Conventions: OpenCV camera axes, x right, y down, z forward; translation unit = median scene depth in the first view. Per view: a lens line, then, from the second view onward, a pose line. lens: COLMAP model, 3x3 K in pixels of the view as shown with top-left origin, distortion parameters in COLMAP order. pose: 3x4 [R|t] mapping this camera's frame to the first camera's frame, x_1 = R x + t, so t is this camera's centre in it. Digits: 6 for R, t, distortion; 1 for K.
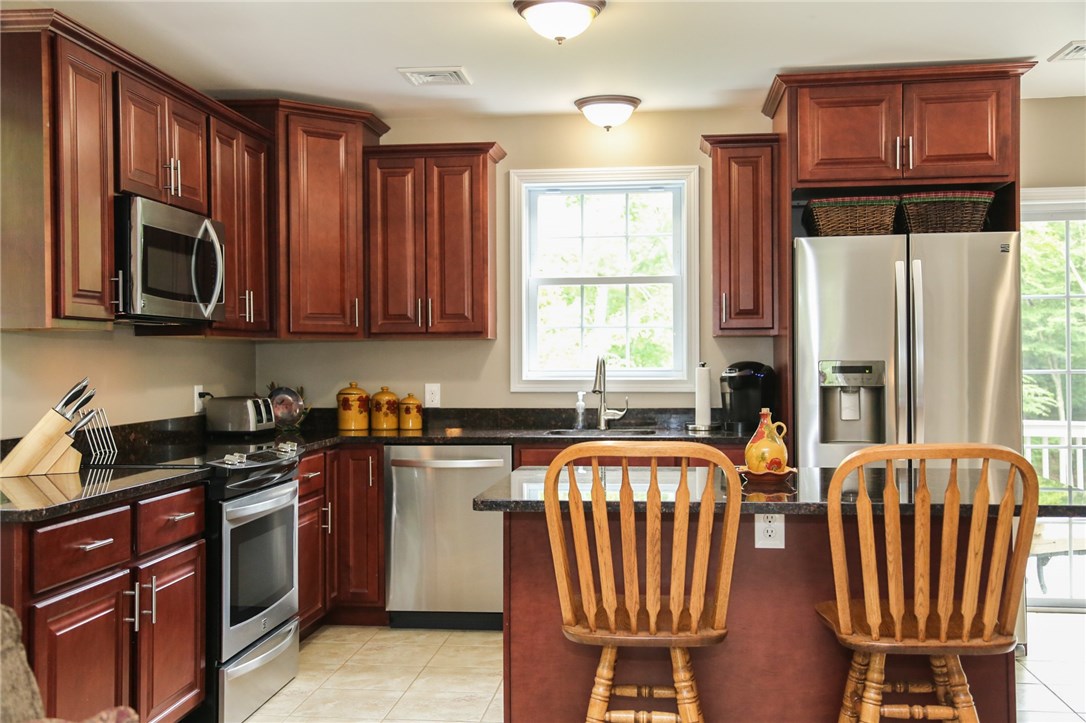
lens RADIAL K [[1137.9, 0, 526.7], [0, 1137.9, 359.2], [0, 0, 1]] dist [0.053027, 0.008871]
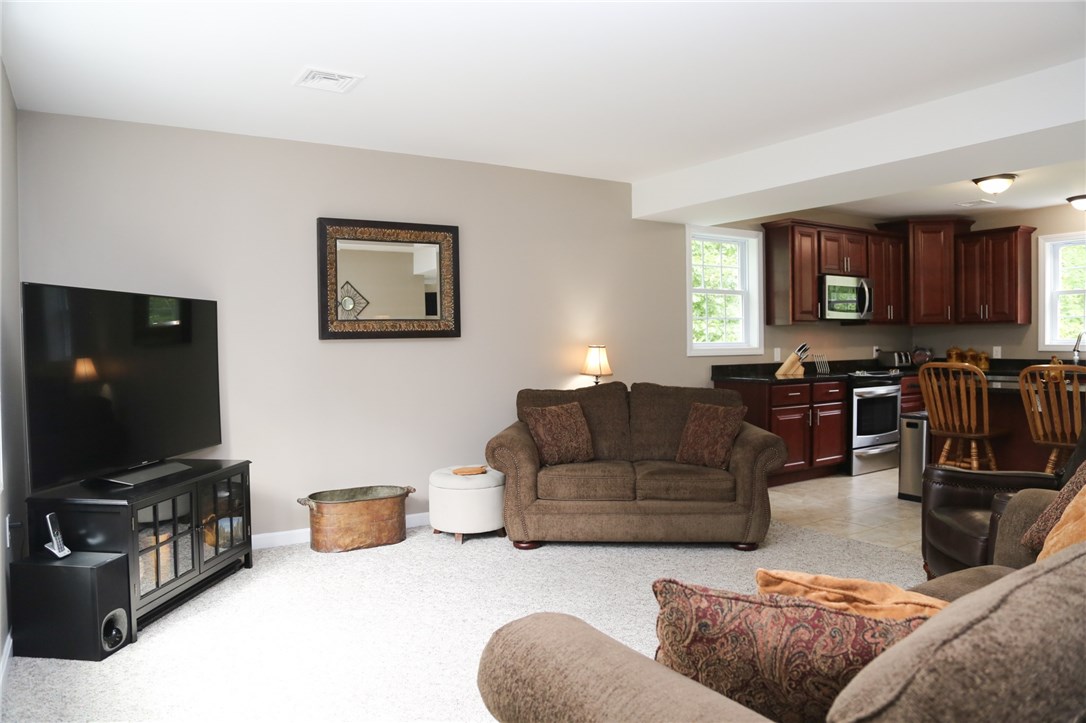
lens RADIAL K [[736.7, 0, 543.0], [0, 736.7, 361.5], [0, 0, 1]] dist [-0.133963, 0.076920]
pose [[0.631161, 0.019466, -0.775407, 0.426029], [0.007616, 0.999481, 0.031290, 0.003070], [0.775614, -0.025654, 0.630686, -0.455042]]
